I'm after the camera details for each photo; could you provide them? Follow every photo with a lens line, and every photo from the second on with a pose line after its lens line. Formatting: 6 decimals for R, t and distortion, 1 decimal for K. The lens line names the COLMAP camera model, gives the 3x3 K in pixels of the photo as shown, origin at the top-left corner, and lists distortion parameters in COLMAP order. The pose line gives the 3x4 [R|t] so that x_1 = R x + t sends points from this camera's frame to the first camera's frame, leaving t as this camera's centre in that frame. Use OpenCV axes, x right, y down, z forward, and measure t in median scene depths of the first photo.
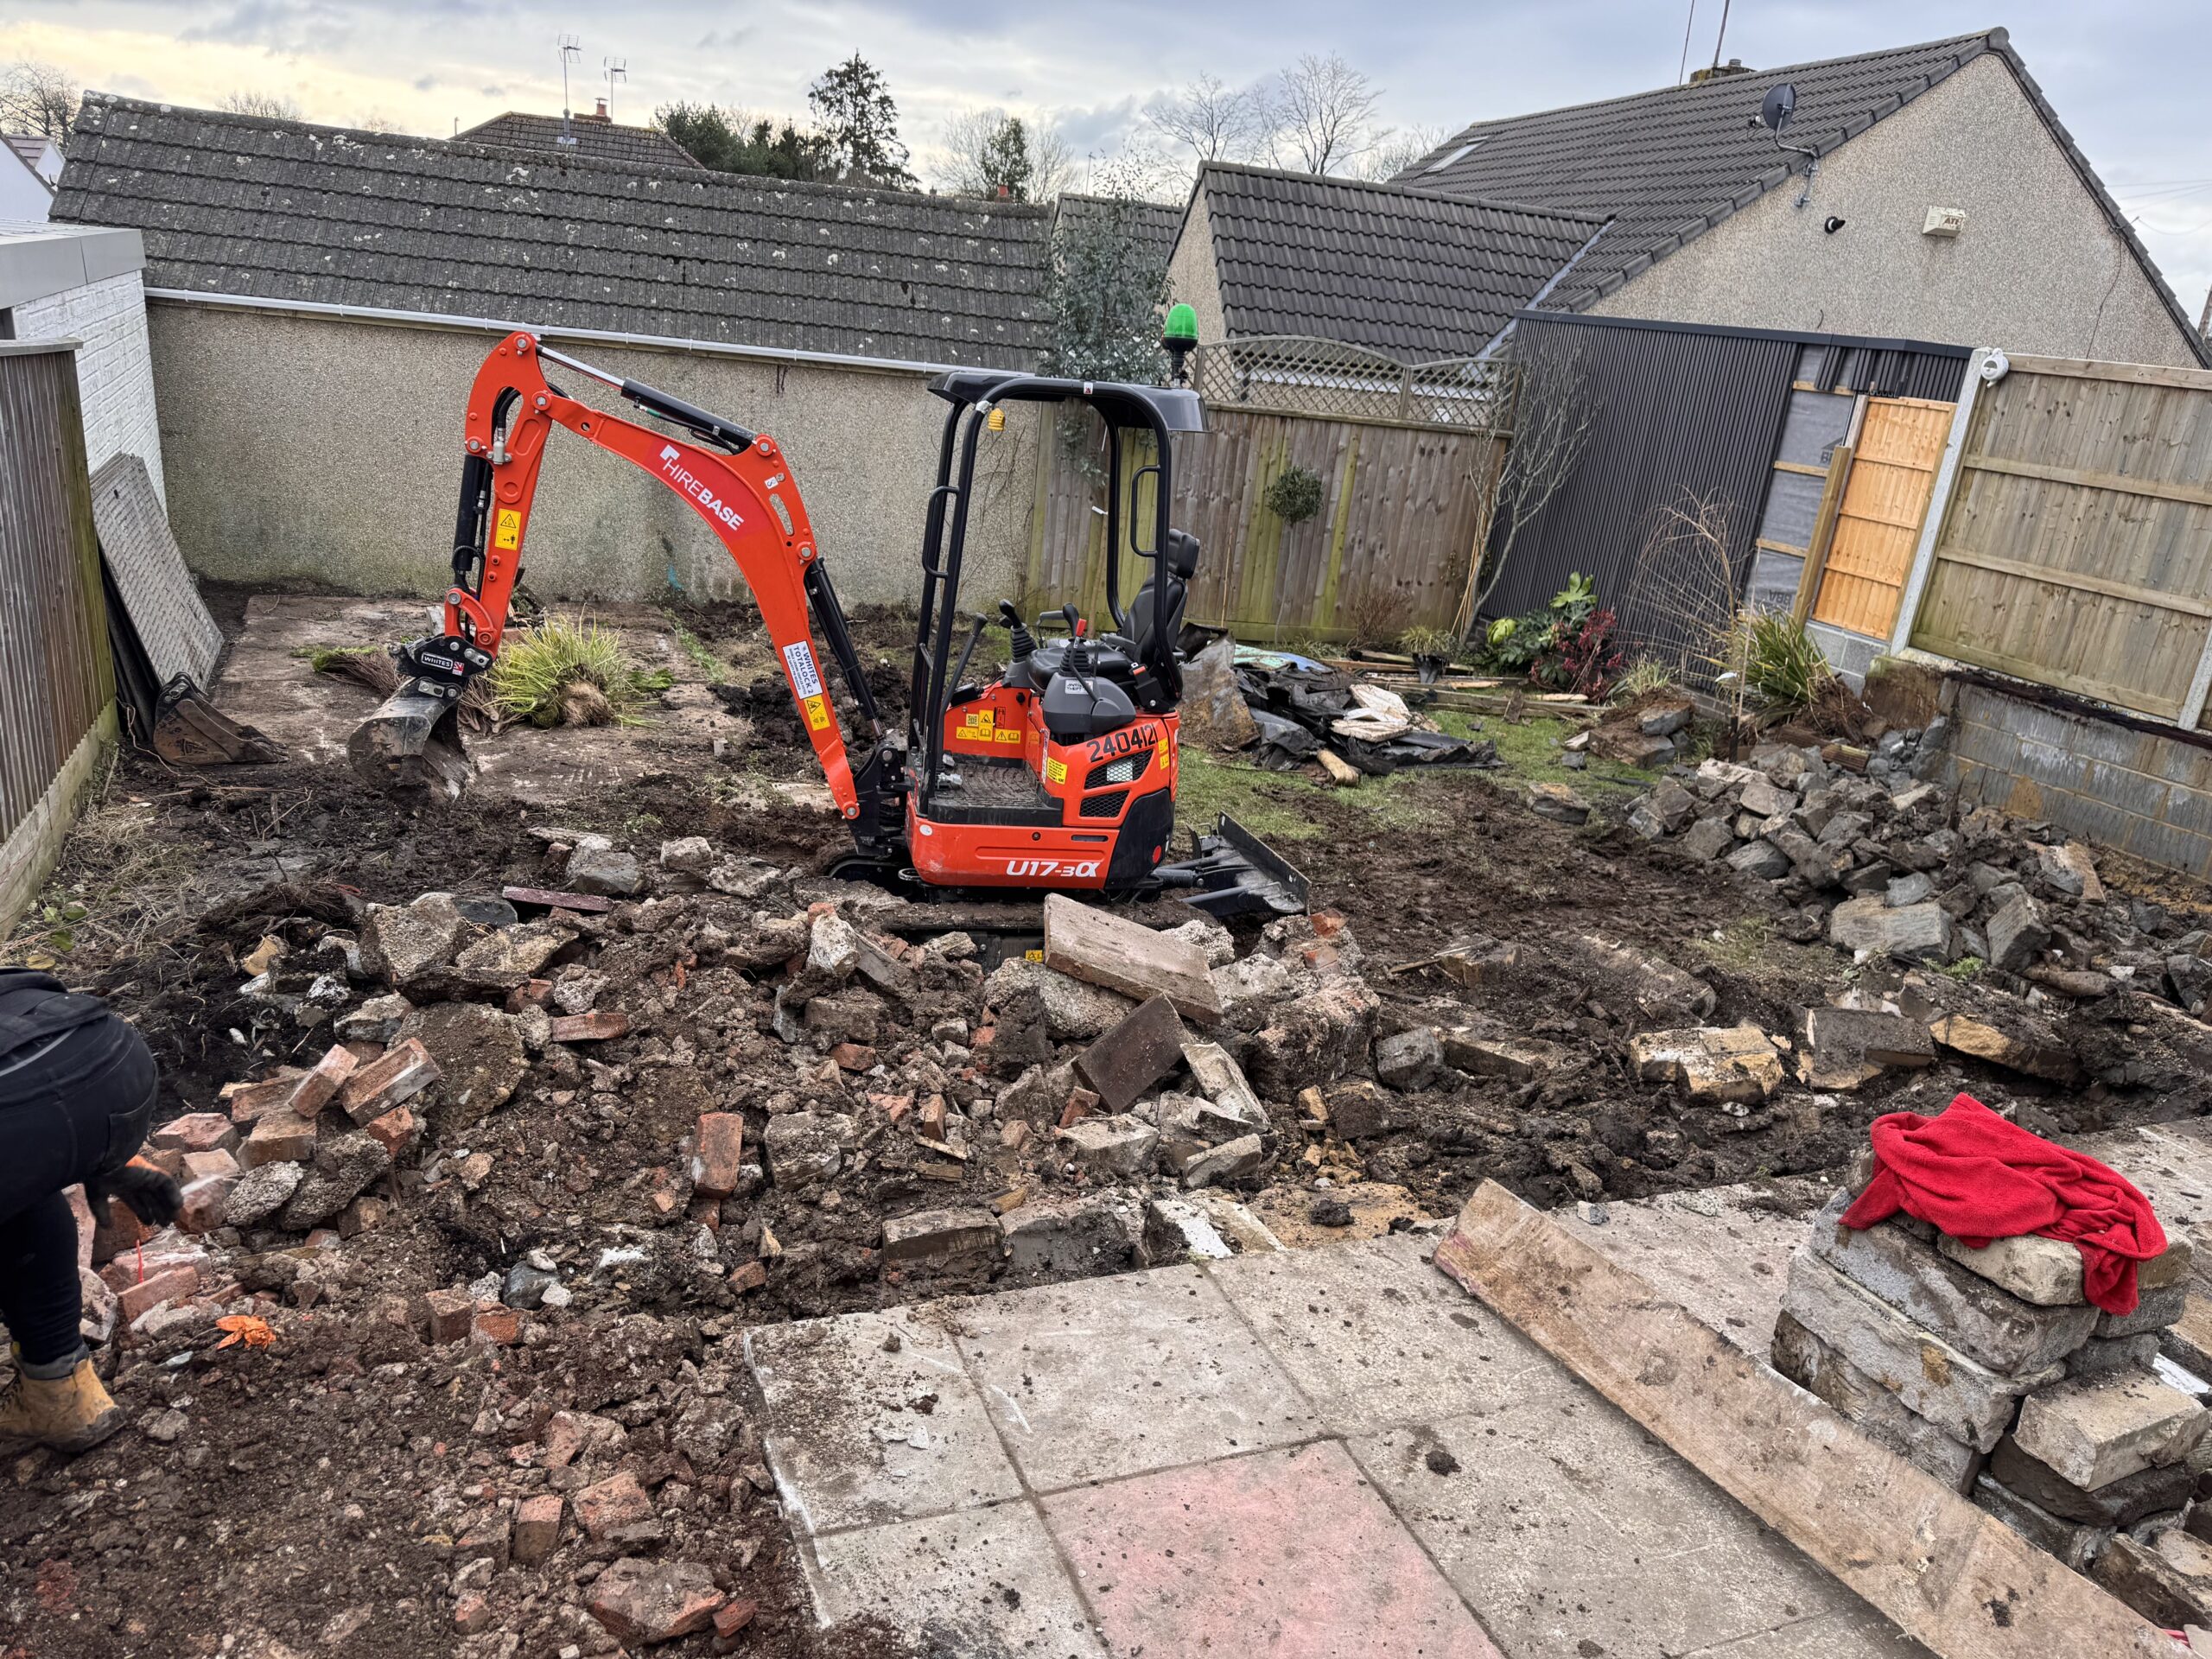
lens RADIAL K [[1549.2, 0, 1105.3], [0, 1549.2, 842.8], [0, 0, 1]] dist [0.028457, -0.027904]
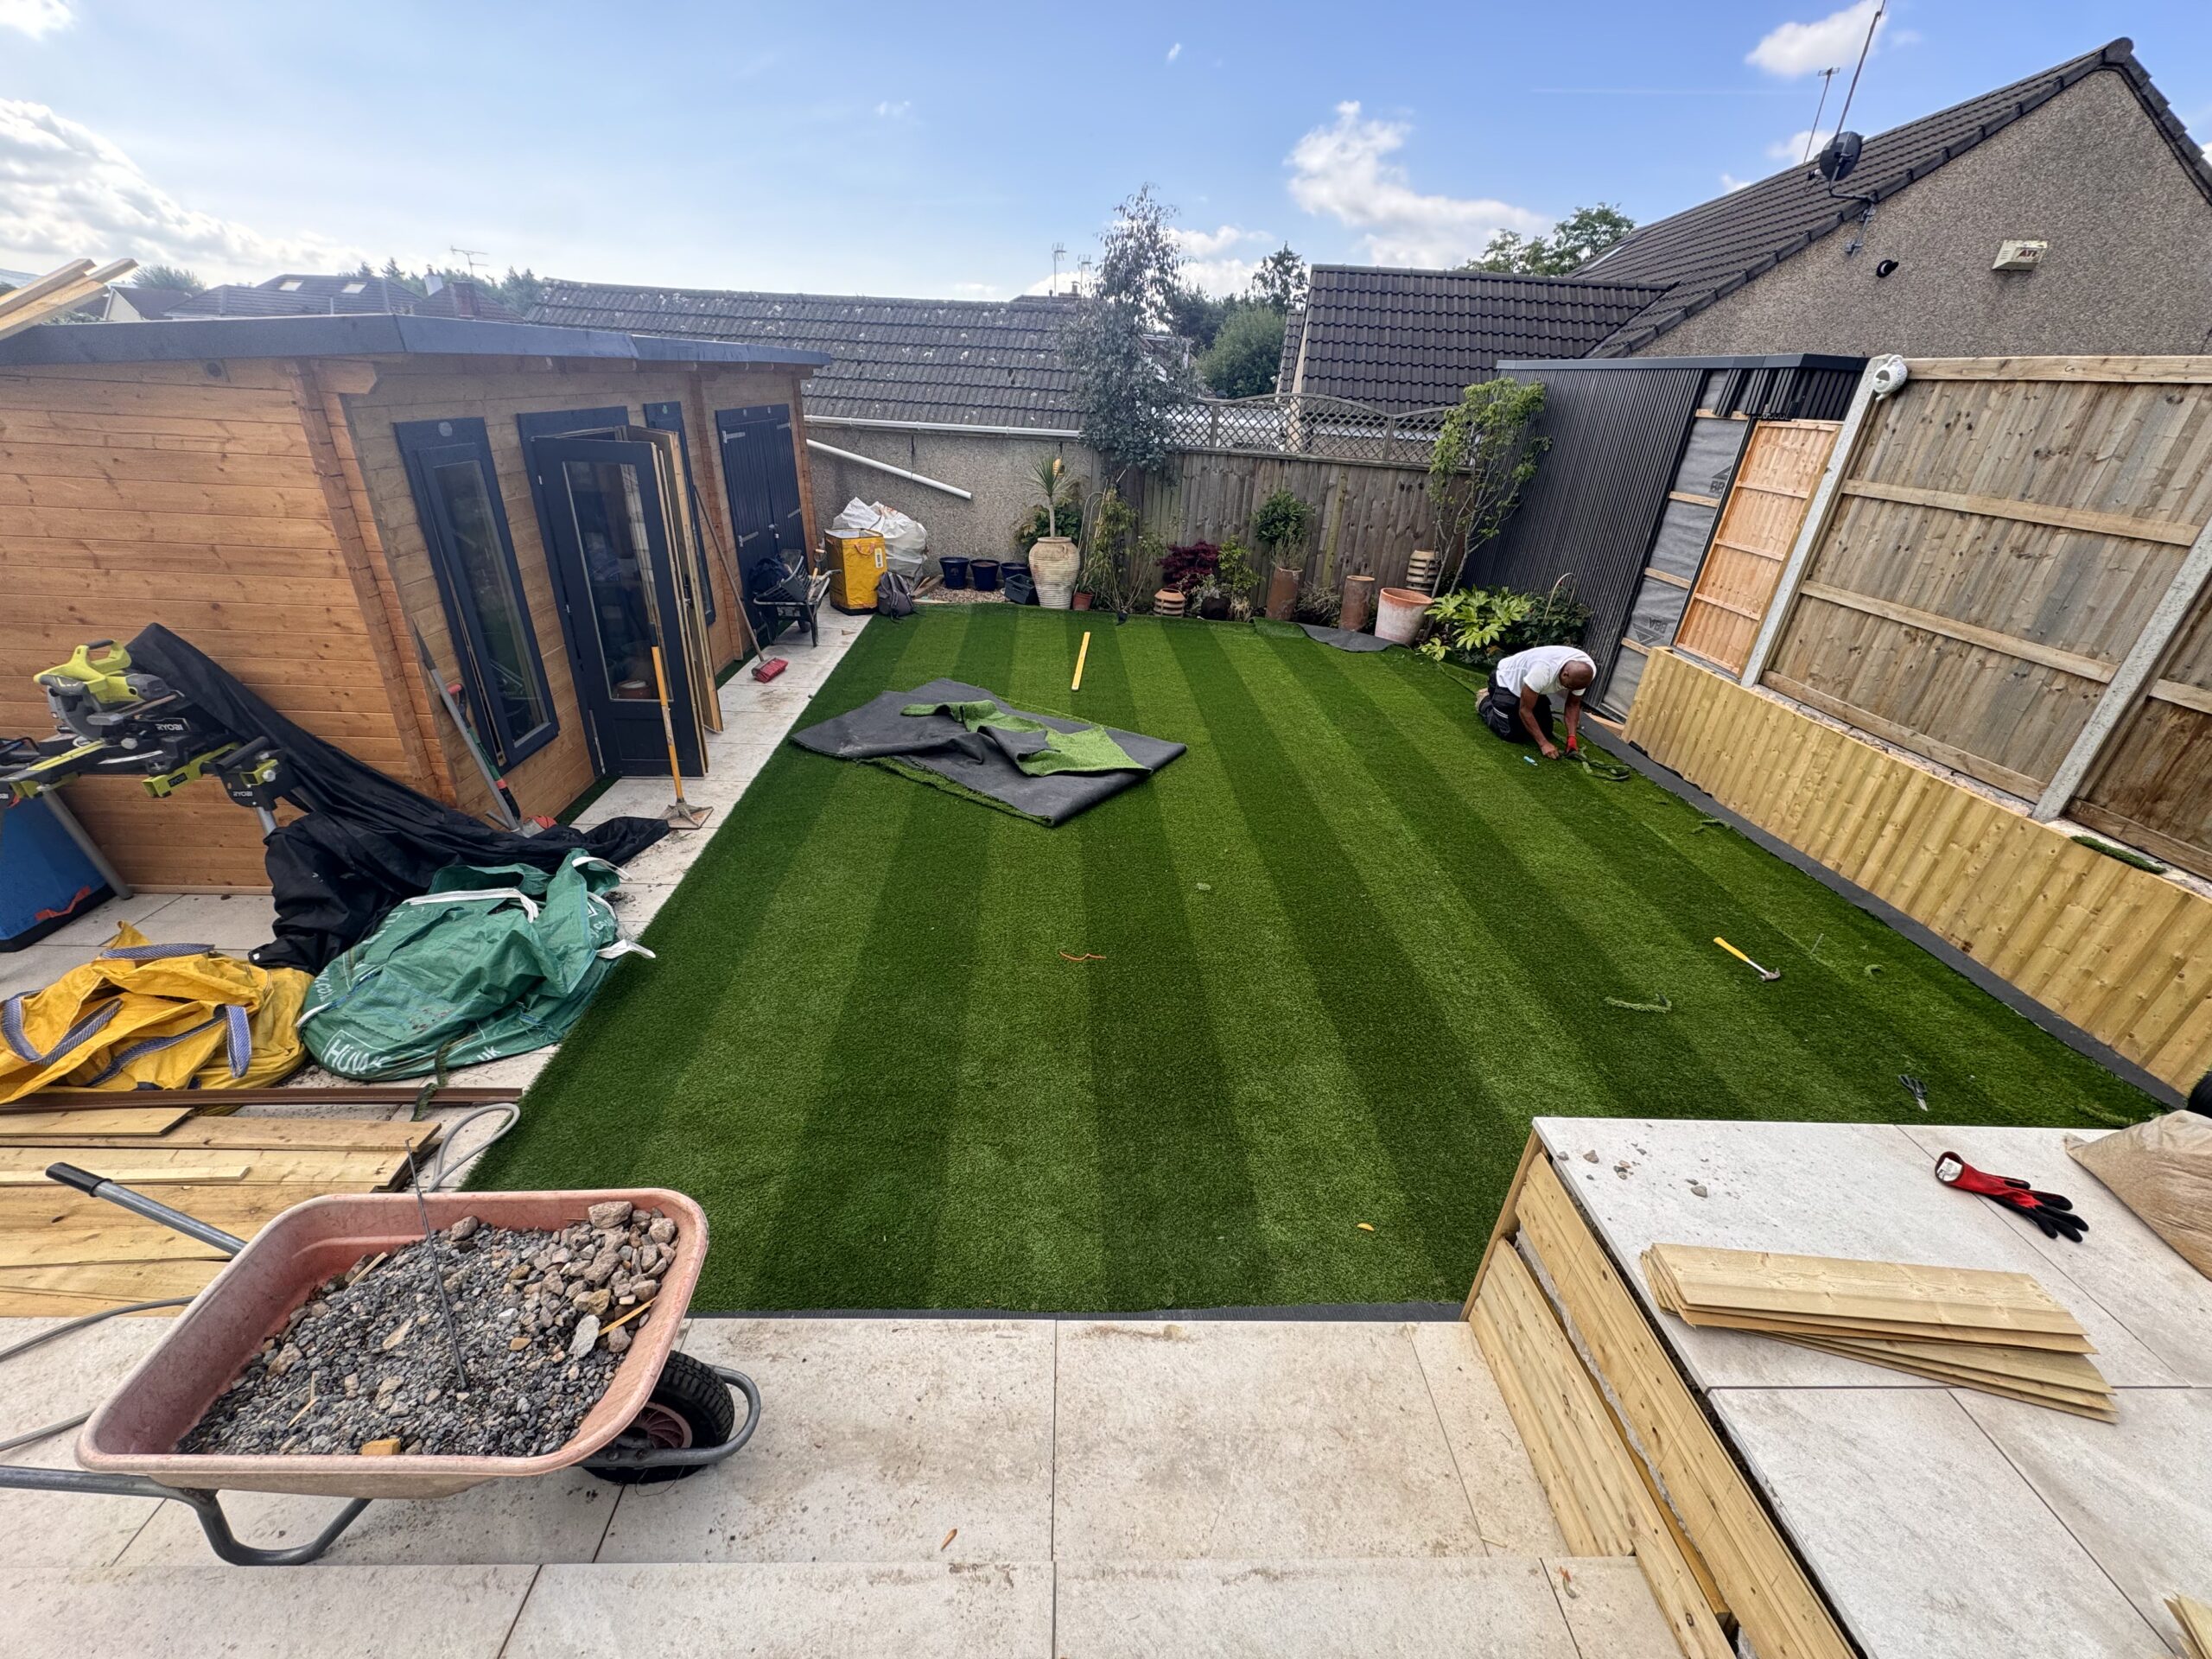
lens RADIAL K [[877.3, 0, 1095.0], [0, 877.3, 817.6], [0, 0, 1]] dist [-0.002118, 0.000337]
pose [[0.934935, 0.109153, -0.337614, 0.297940], [-0.074055, 0.990580, 0.115185, -0.069961], [0.347006, -0.082688, 0.934211, 0.310424]]
